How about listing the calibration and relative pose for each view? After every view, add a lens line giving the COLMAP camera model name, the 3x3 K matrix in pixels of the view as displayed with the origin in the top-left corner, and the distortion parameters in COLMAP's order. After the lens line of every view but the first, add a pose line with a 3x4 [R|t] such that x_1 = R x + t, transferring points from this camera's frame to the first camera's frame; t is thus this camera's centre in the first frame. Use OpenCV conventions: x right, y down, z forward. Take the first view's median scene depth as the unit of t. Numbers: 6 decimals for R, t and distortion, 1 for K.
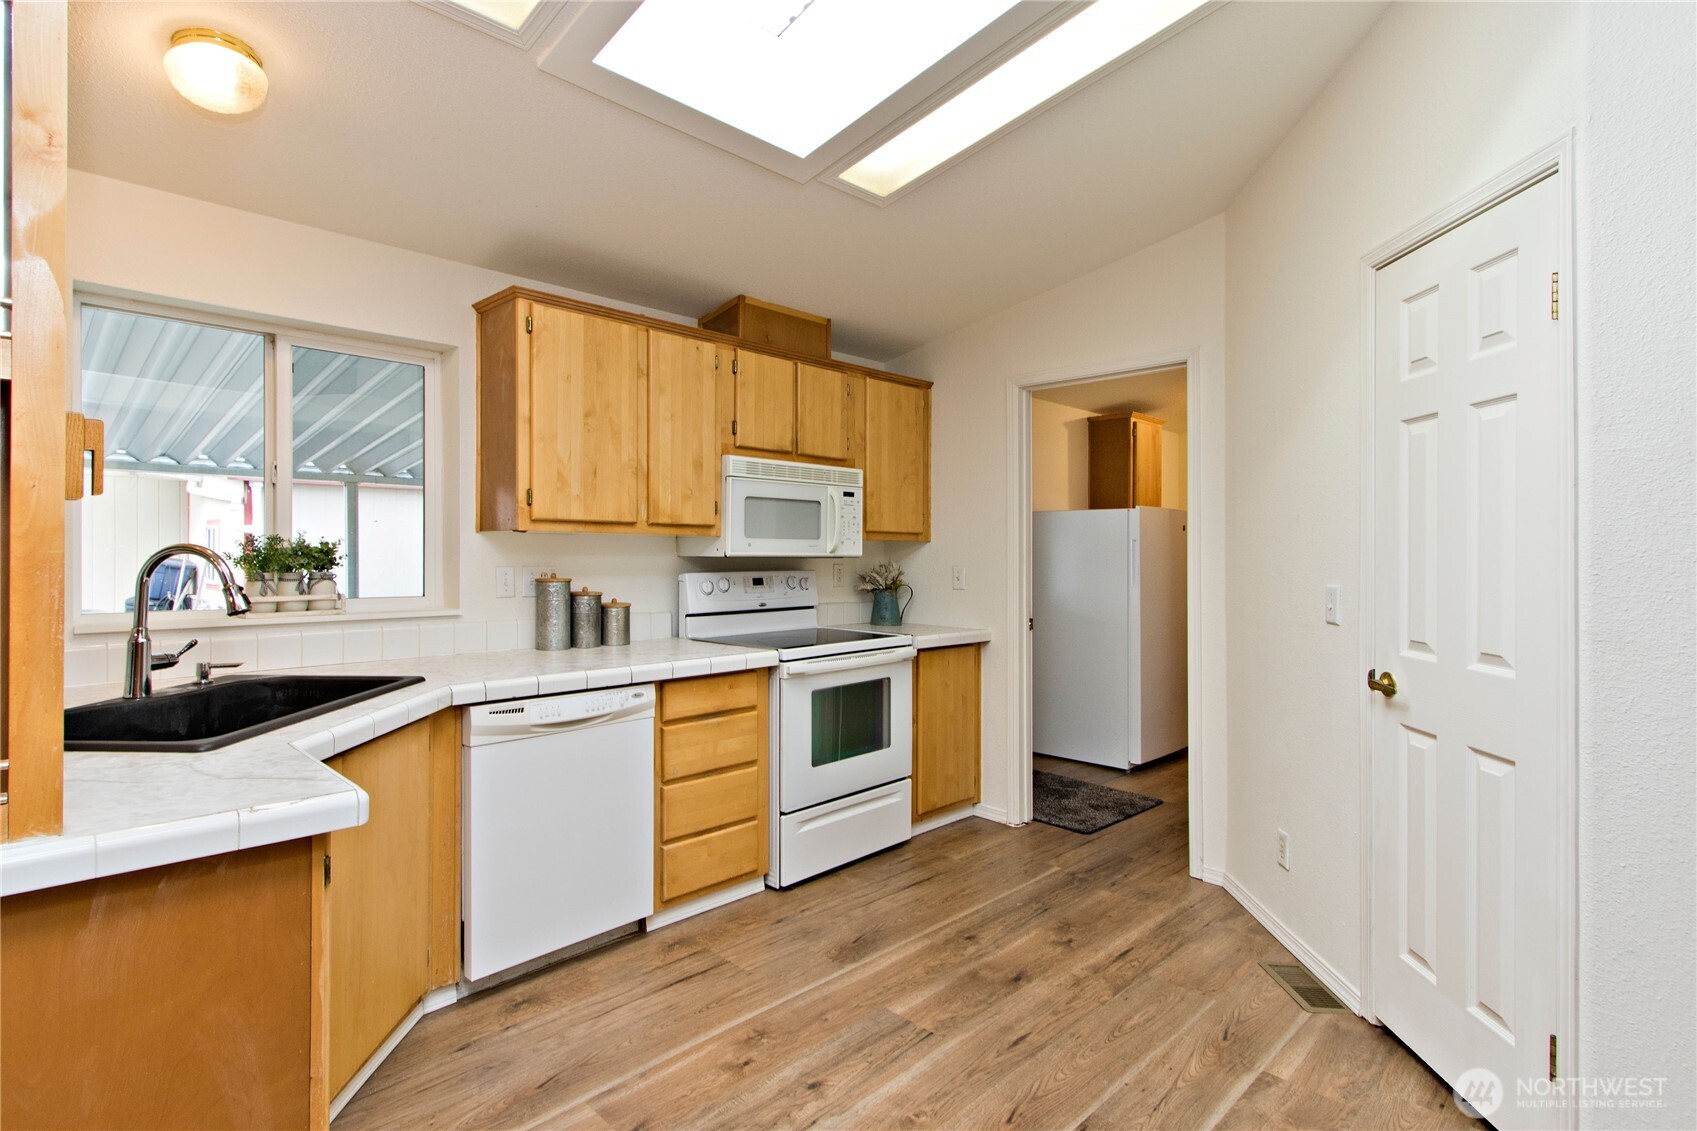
lens RADIAL K [[764.4, 0, 840.8], [0, 764.4, 553.4], [0, 0, 1]] dist [0.000673, -0.001091]
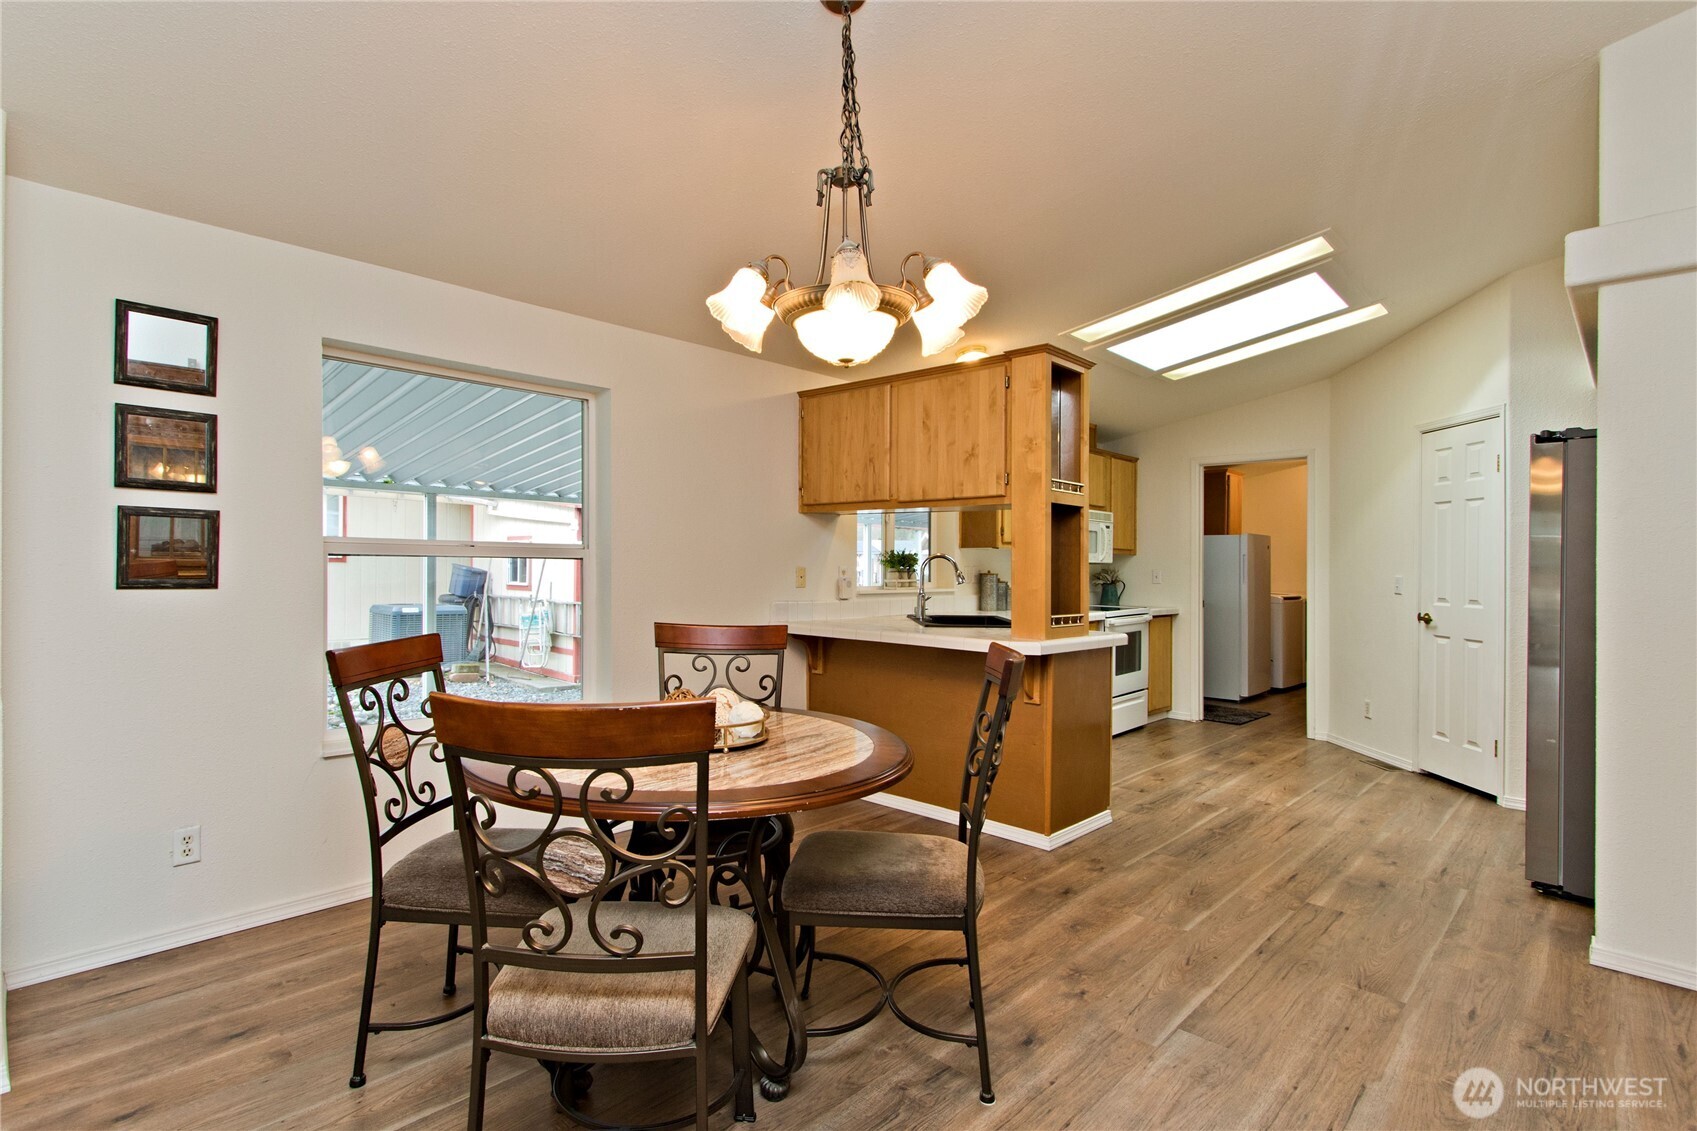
lens RADIAL K [[764.4, 0, 856.7], [0, 764.4, 563.2], [0, 0, 1]] dist [0.000673, -0.001091]
pose [[0.998530, 0.006719, 0.053779, -0.747164], [-0.006415, 0.999962, -0.005827, 0.020495], [-0.053816, 0.005474, 0.998536, -0.800375]]
